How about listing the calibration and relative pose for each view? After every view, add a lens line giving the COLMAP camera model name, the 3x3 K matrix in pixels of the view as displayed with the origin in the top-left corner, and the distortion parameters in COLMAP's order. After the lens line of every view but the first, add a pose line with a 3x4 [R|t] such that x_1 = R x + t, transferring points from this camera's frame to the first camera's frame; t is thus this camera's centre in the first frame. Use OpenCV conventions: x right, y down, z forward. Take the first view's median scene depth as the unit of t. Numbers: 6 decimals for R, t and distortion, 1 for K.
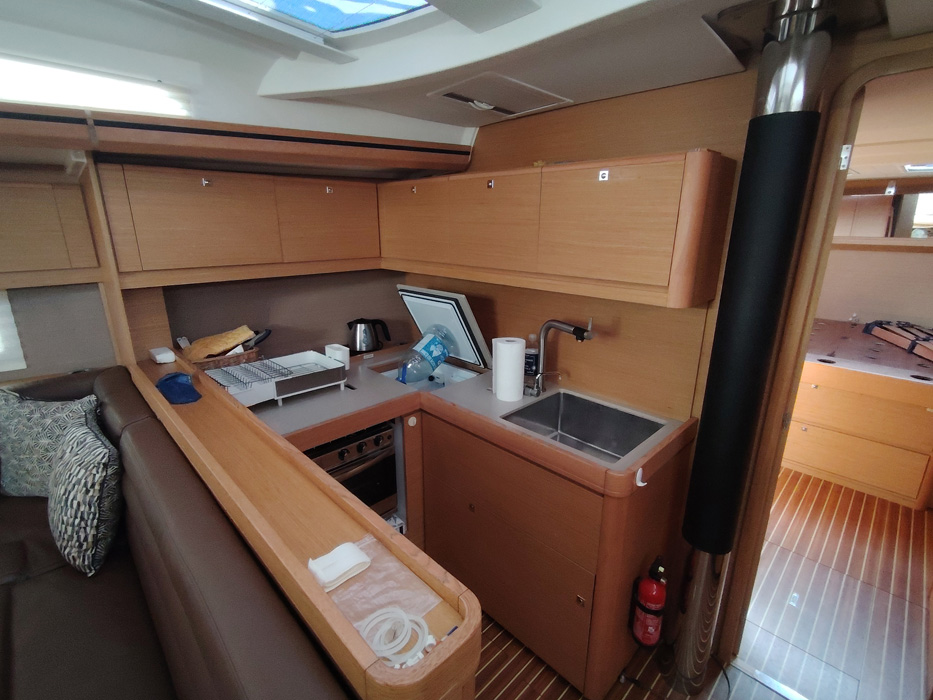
lens RADIAL K [[441.0, 0, 467.7], [0, 441.0, 347.1], [0, 0, 1]] dist [0.000369, -0.001228]
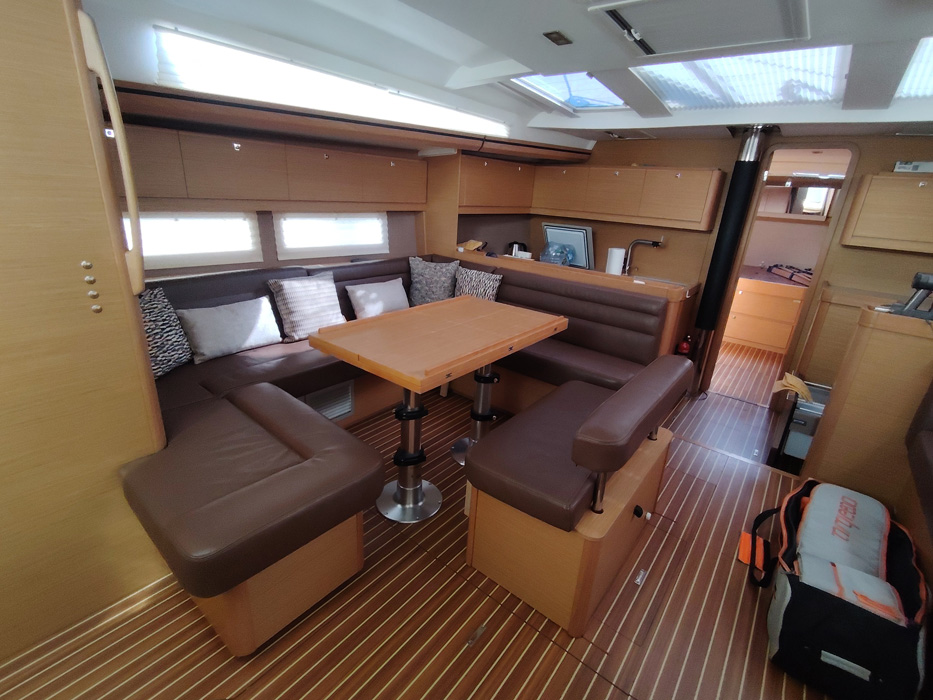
lens RADIAL K [[441.0, 0, 467.7], [0, 441.0, 347.1], [0, 0, 1]] dist [0.000369, -0.001228]
pose [[0.990437, 0.010615, 0.137555, -0.838859], [-0.021051, 0.996988, 0.074638, 0.289276], [-0.136348, -0.076820, 0.987678, -0.958974]]
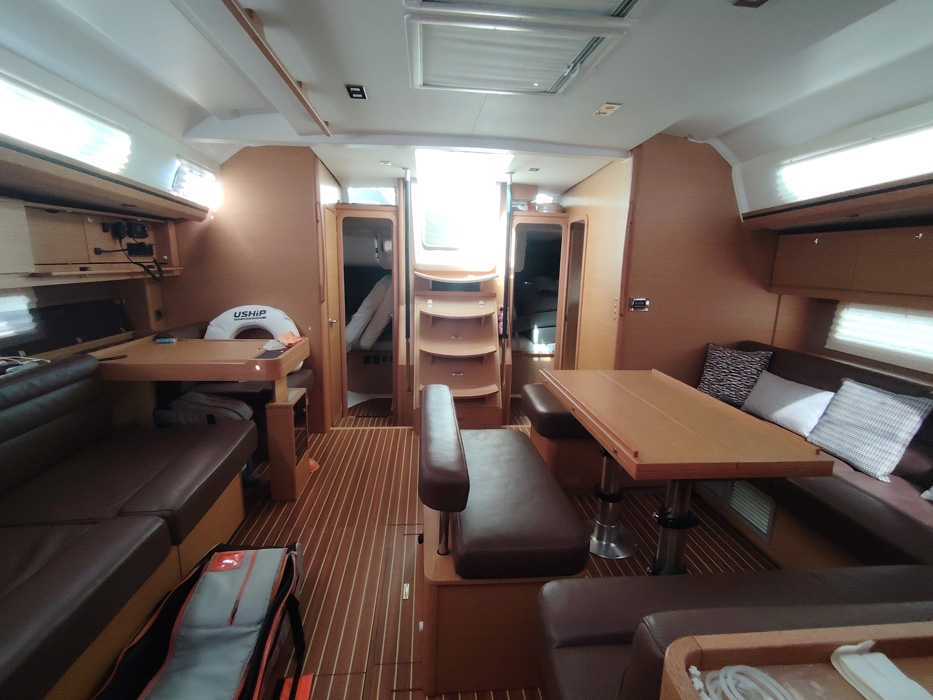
lens RADIAL K [[441.0, 0, 467.7], [0, 441.0, 347.1], [0, 0, 1]] dist [0.000369, -0.001228]
pose [[-0.630901, 0.131016, -0.764721, 0.215393], [-0.236378, 0.906324, 0.350290, -0.029877], [0.738978, 0.401761, -0.540832, 0.248489]]
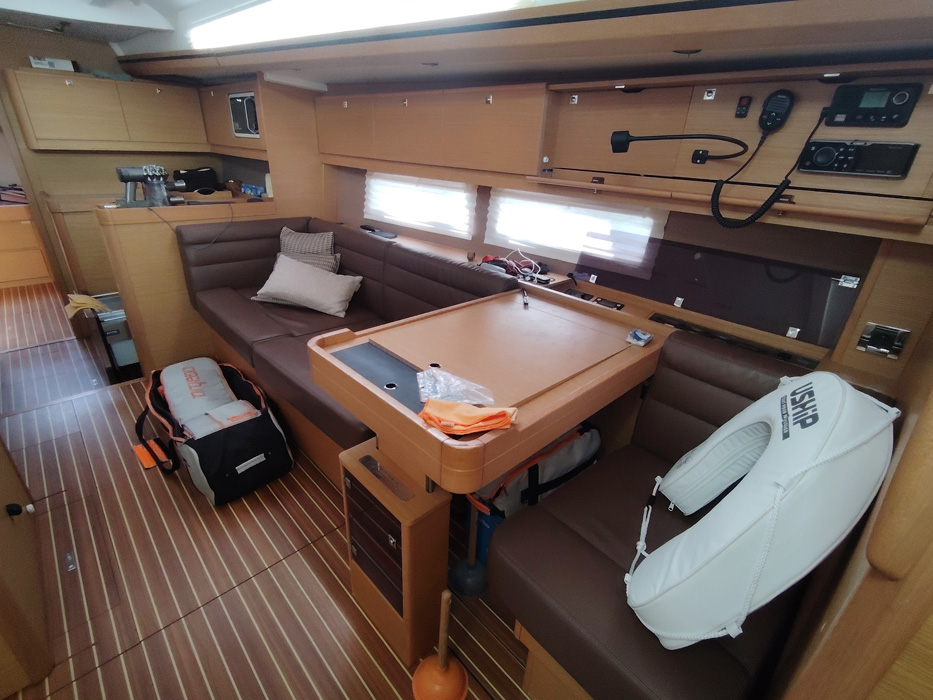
lens RADIAL K [[441.0, 0, 467.7], [0, 441.0, 347.1], [0, 0, 1]] dist [0.000369, -0.001228]
pose [[0.010185, -0.425965, 0.904682, -0.893282], [0.225294, 0.882445, 0.412958, 0.312249], [-0.974238, 0.199613, 0.104955, -0.996420]]
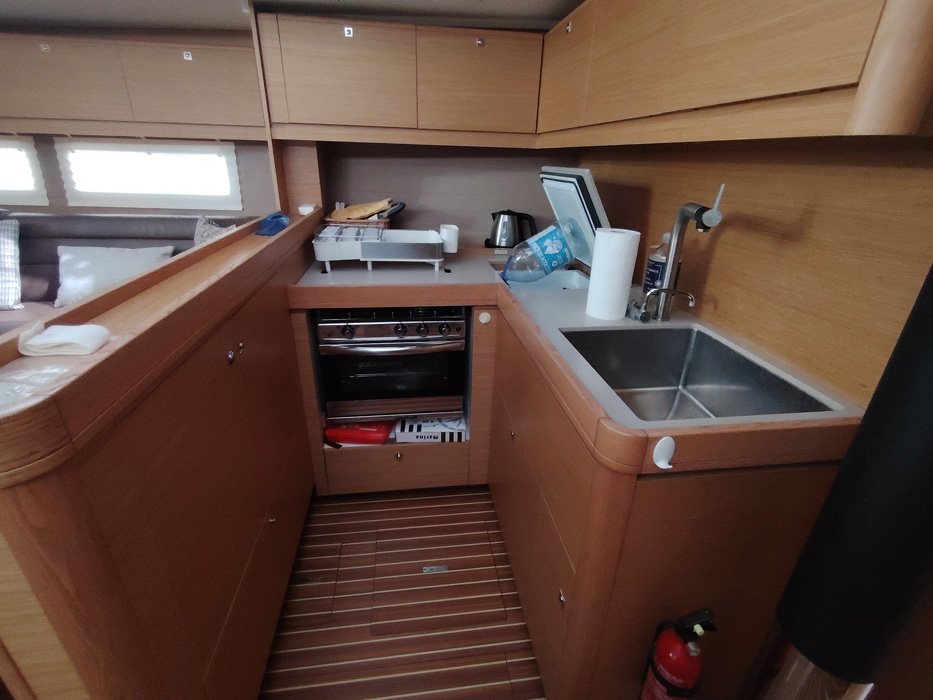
lens RADIAL K [[441.0, 0, 467.7], [0, 441.0, 347.1], [0, 0, 1]] dist [0.000369, -0.001228]
pose [[0.802256, 0.253588, -0.540443, 0.300550], [-0.188961, 0.966615, 0.173057, 0.078593], [0.566286, -0.036714, 0.823391, 0.271026]]
